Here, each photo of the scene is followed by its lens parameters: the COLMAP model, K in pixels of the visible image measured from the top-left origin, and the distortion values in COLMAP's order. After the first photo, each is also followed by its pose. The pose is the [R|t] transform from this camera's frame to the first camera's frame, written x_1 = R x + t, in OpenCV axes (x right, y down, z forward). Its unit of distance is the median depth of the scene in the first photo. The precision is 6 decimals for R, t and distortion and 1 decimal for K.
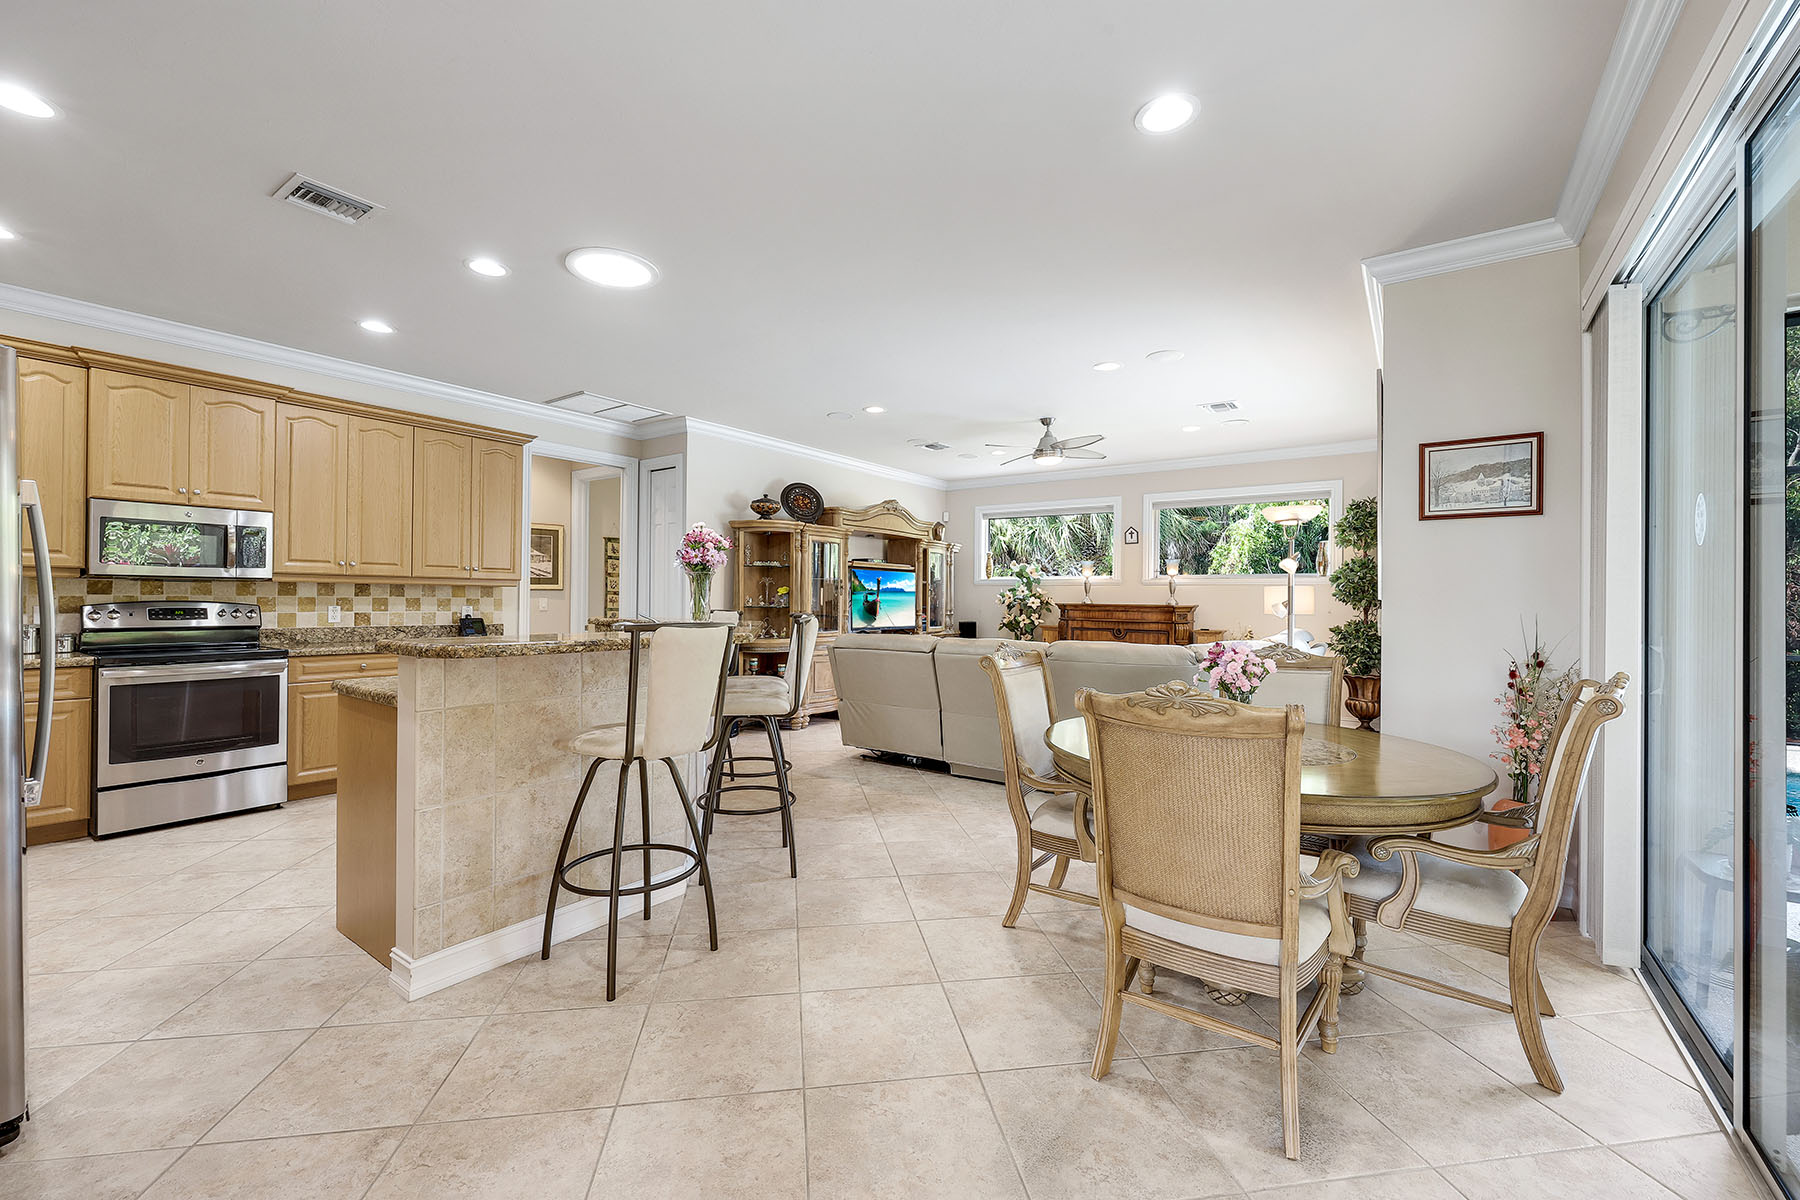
lens RADIAL K [[721.9, 0, 896.2], [0, 721.9, 601.2], [0, 0, 1]] dist [-0.003663, -0.000291]
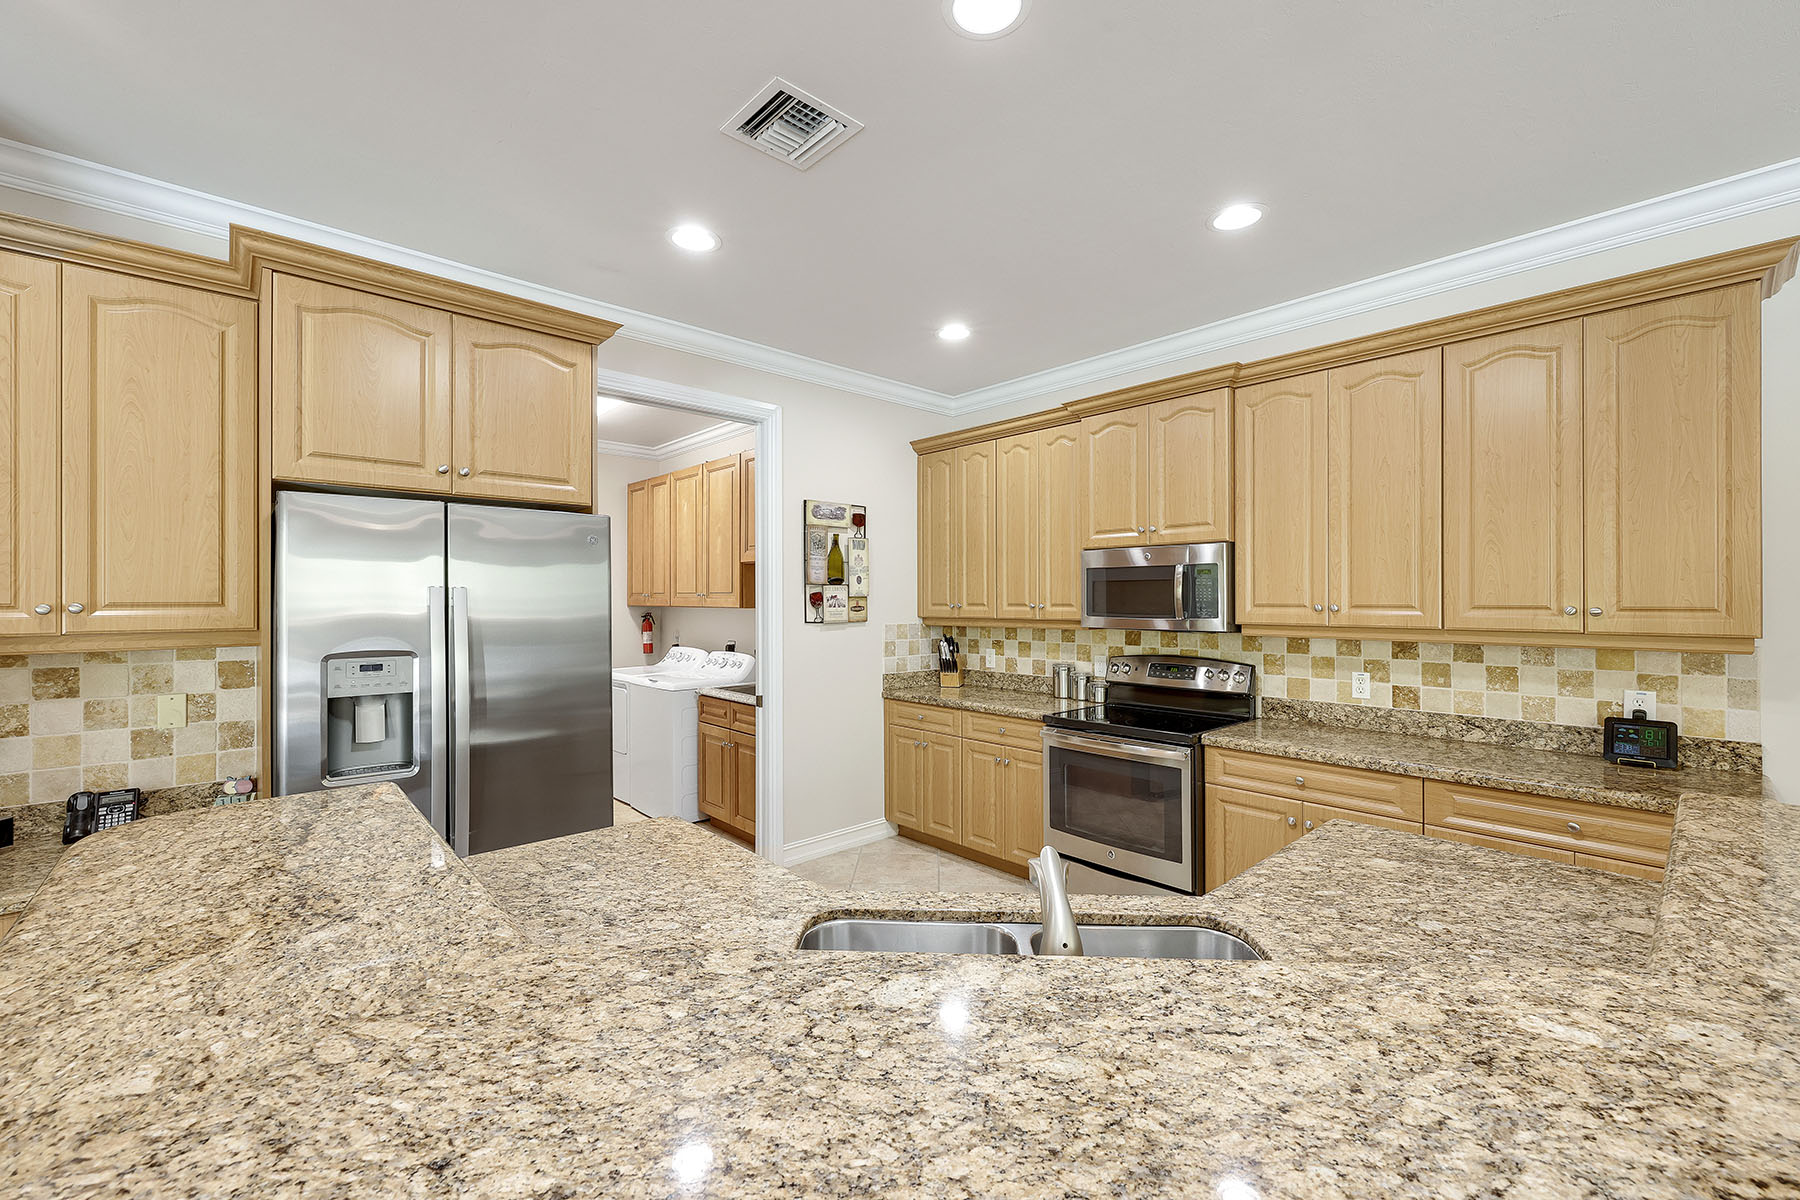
lens RADIAL K [[732.7, 0, 900.3], [0, 732.7, 596.8], [0, 0, 1]] dist [-0.002295, 0.000118]
pose [[-0.199492, -0.012200, -0.979823, -0.046417], [-0.002870, 0.999925, -0.011866, -0.036733], [0.979895, 0.000445, -0.199513, 0.524208]]
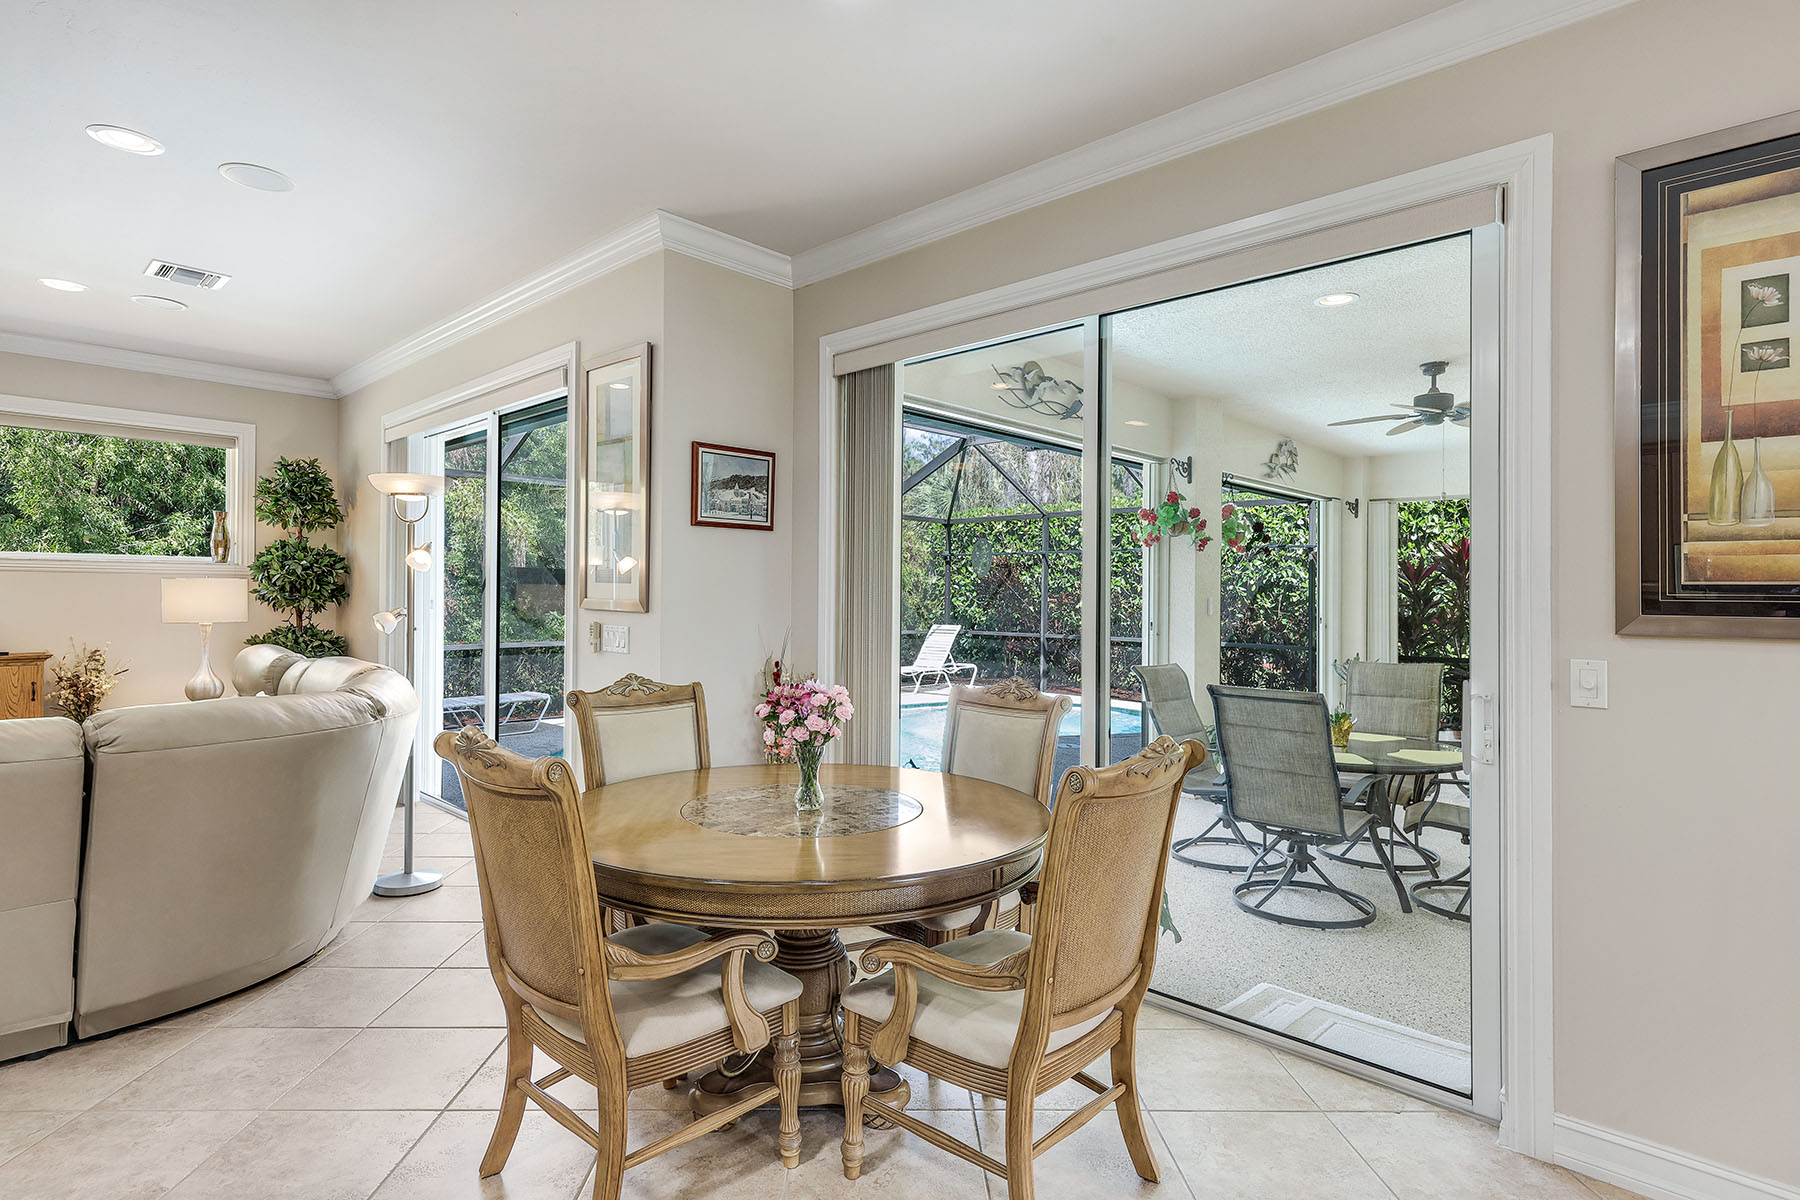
lens RADIAL K [[925.6, 0, 897.5], [0, 925.6, 589.5], [0, 0, 1]] dist [0.002073, 0.000673]
pose [[0.133331, -0.002207, 0.991069, -0.188212], [-0.006881, 0.999971, 0.003152, -0.017493], [-0.991048, -0.007240, 0.133312, 0.278957]]
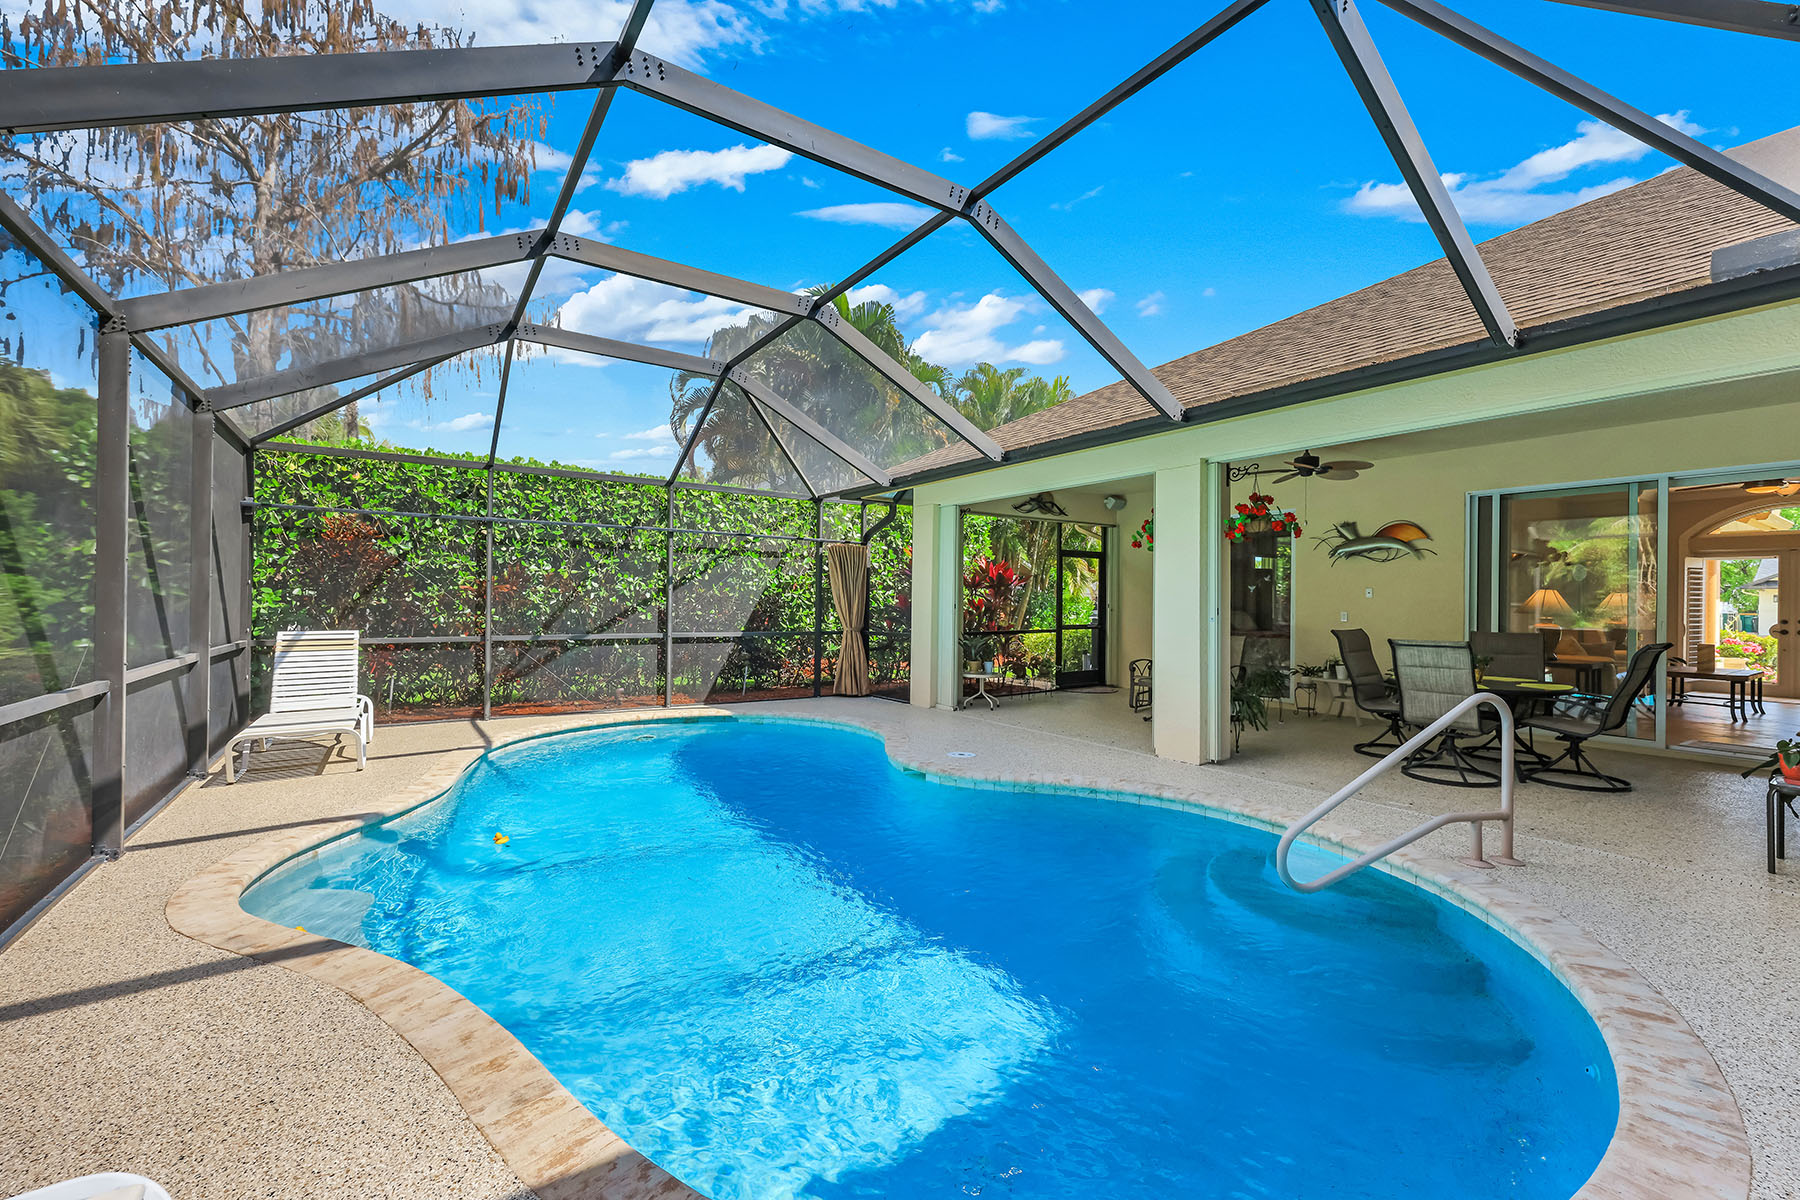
lens RADIAL K [[732.7, 0, 900.3], [0, 732.7, 596.8], [0, 0, 1]] dist [-0.002295, 0.000118]
pose [[-0.943208, -0.016266, 0.331805, 0.908527], [-0.017189, 0.999852, 0.000152, 0.013492], [-0.331758, -0.005560, -0.943348, 1.077091]]
